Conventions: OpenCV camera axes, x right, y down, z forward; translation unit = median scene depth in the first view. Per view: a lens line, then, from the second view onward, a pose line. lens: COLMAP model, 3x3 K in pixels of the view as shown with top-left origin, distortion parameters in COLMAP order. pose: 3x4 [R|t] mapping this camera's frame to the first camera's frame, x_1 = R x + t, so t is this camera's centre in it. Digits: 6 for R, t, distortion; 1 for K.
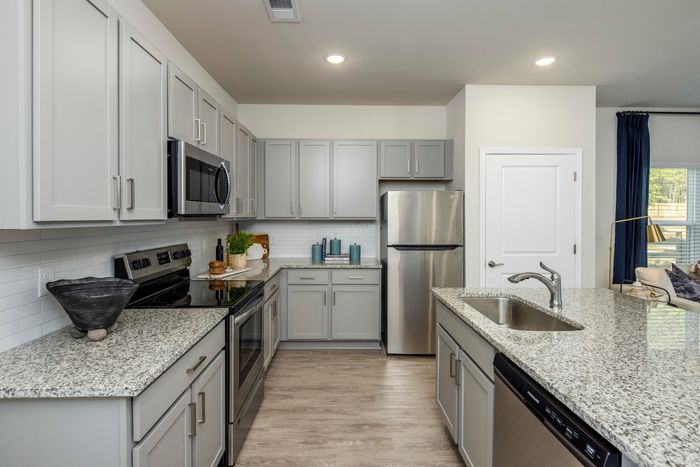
lens RADIAL K [[320.4, 0, 349.6], [0, 320.4, 220.4], [0, 0, 1]] dist [-0.012150, -0.000217]
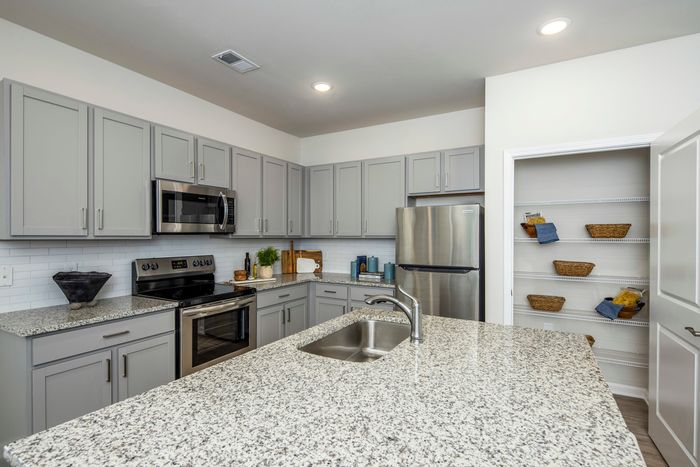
lens RADIAL K [[320.4, 0, 349.8], [0, 320.4, 237.6], [0, 0, 1]] dist [-0.012150, -0.000217]
pose [[0.875410, 0.000936, -0.483380, 0.563231], [-0.005069, 0.999961, -0.007245, 0.006258], [0.483354, 0.008792, 0.875381, 0.114599]]
